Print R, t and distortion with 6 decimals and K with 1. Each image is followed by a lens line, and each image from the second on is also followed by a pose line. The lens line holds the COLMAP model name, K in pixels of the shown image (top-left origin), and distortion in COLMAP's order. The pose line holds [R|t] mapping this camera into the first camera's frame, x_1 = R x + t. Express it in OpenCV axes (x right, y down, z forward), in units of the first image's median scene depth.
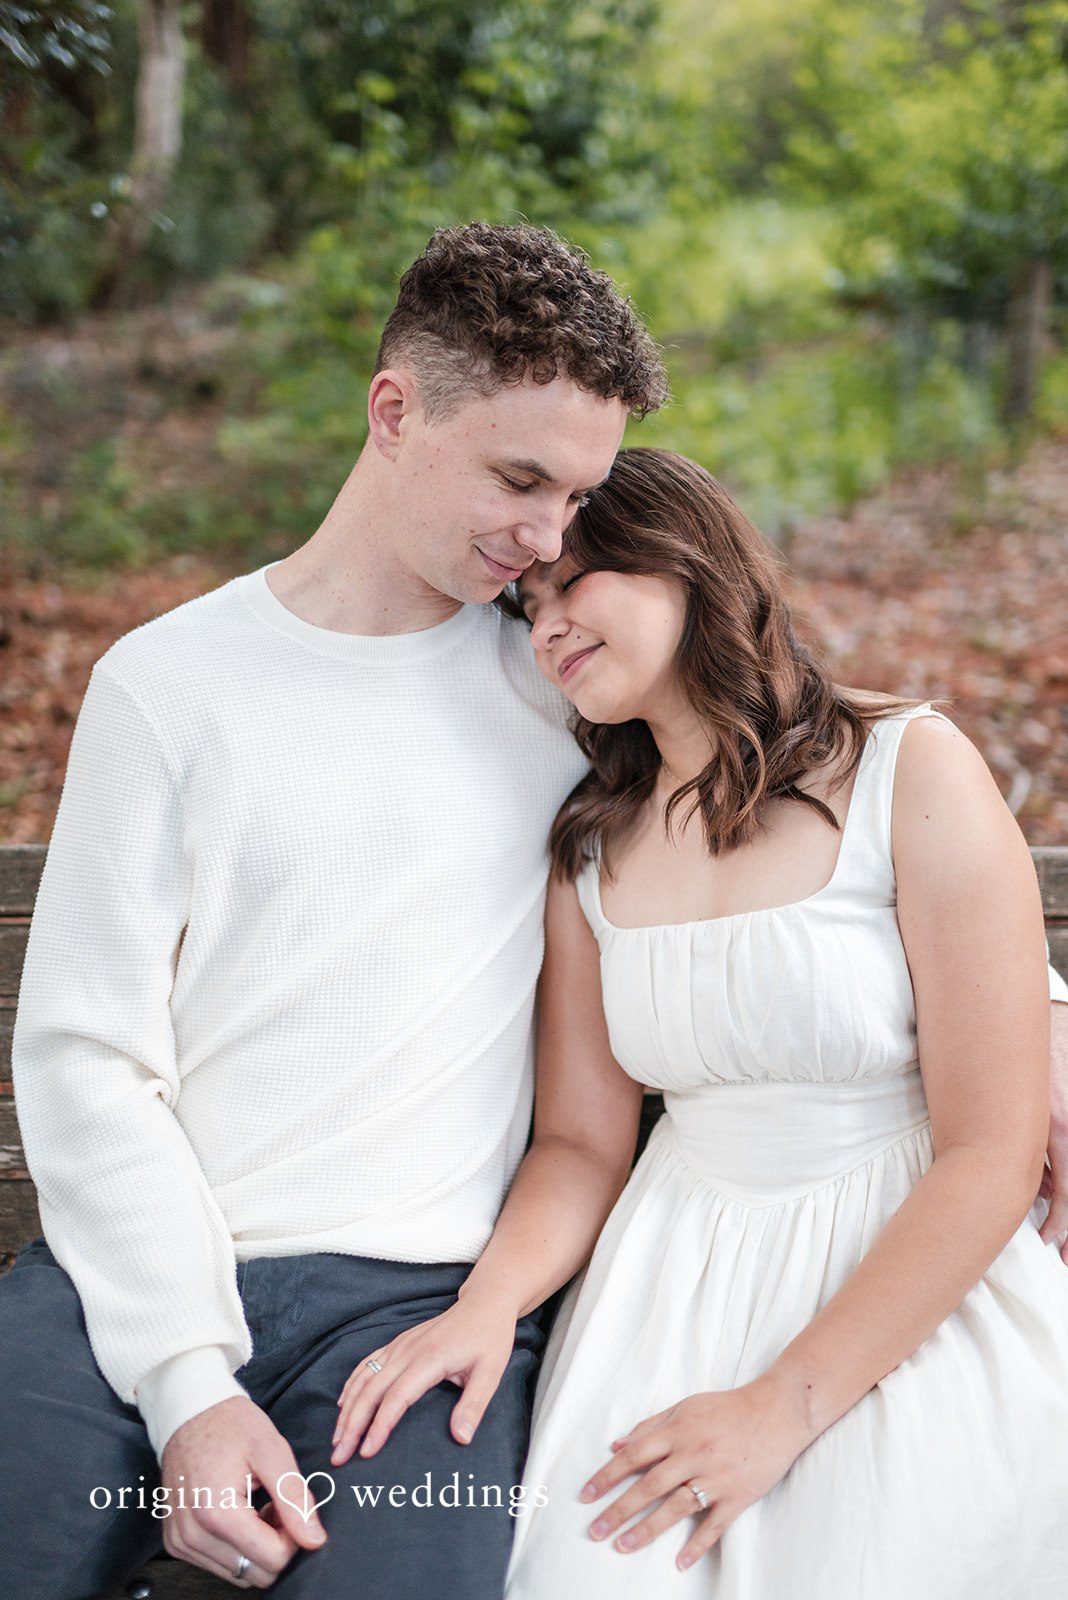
lens RADIAL K [[1740.6, 0, 534.0], [0, 1740.6, 800.0], [0, 0, 1]] dist [0.002445, 0.000072]
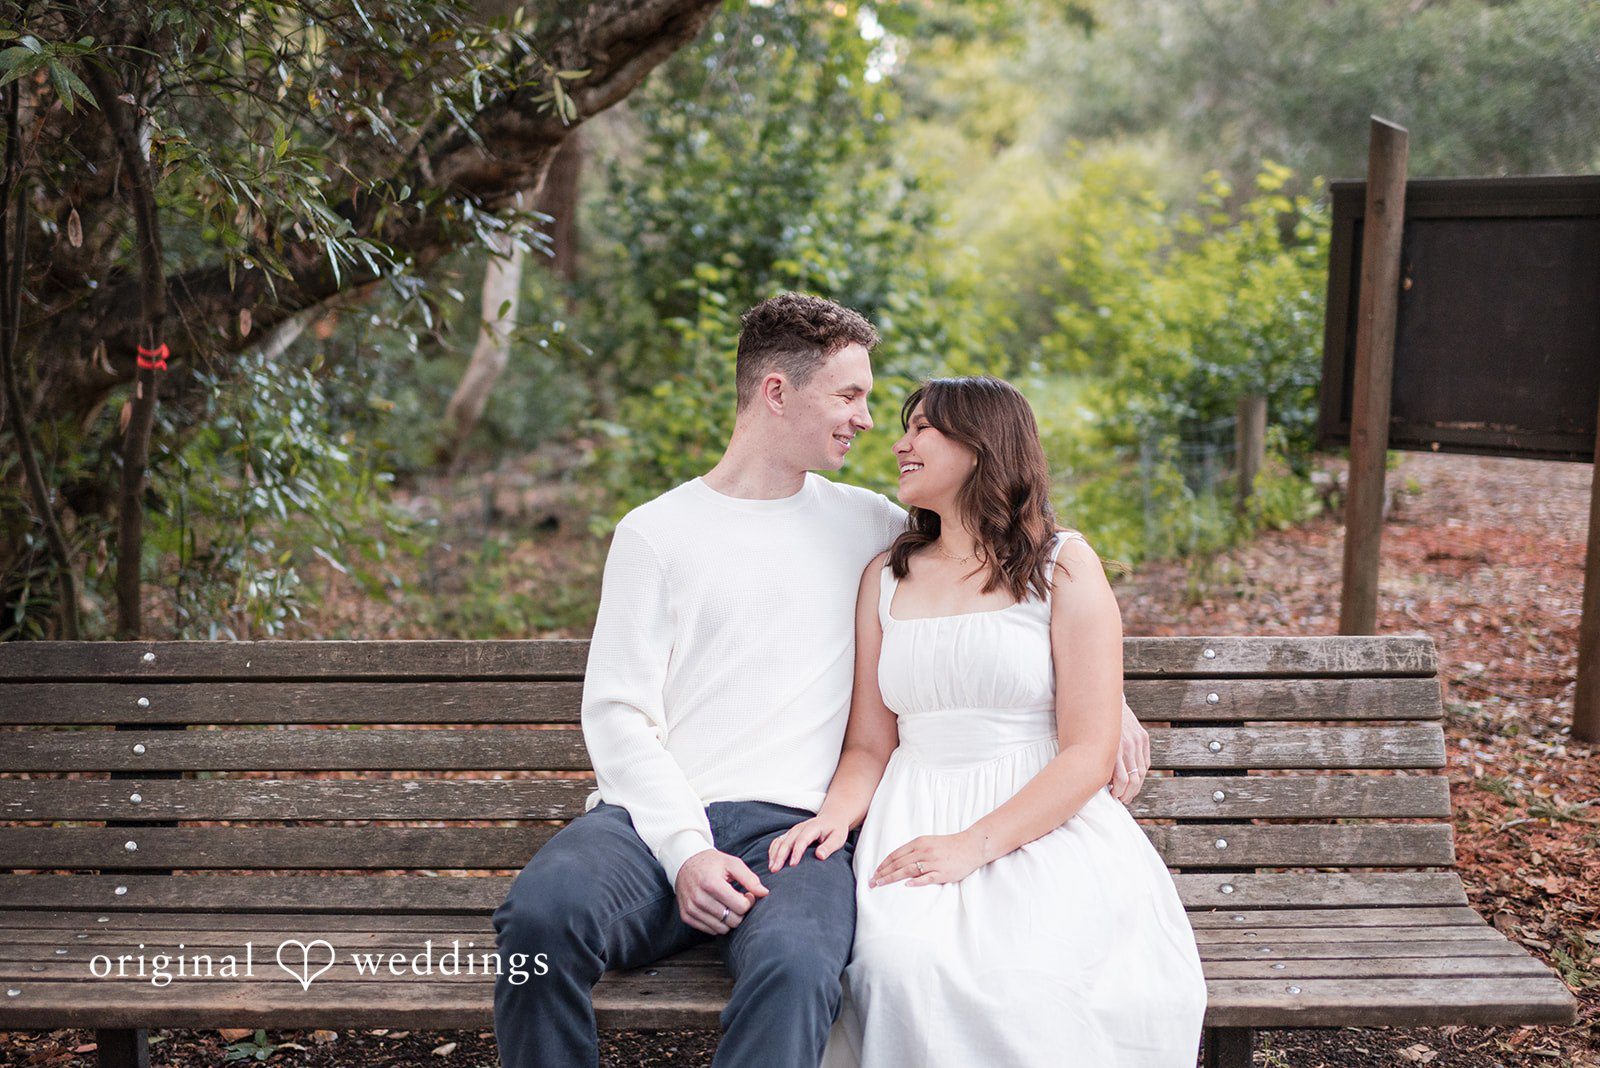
lens RADIAL K [[1740.6, 0, 754.2], [0, 1740.6, 505.3], [0, 0, 1]] dist [0.002445, 0.000072]
pose [[0.998922, -0.013559, -0.044399, -0.003047], [0.001644, 0.966127, -0.258063, 0.061561], [0.046395, 0.257711, 0.965107, -0.133248]]
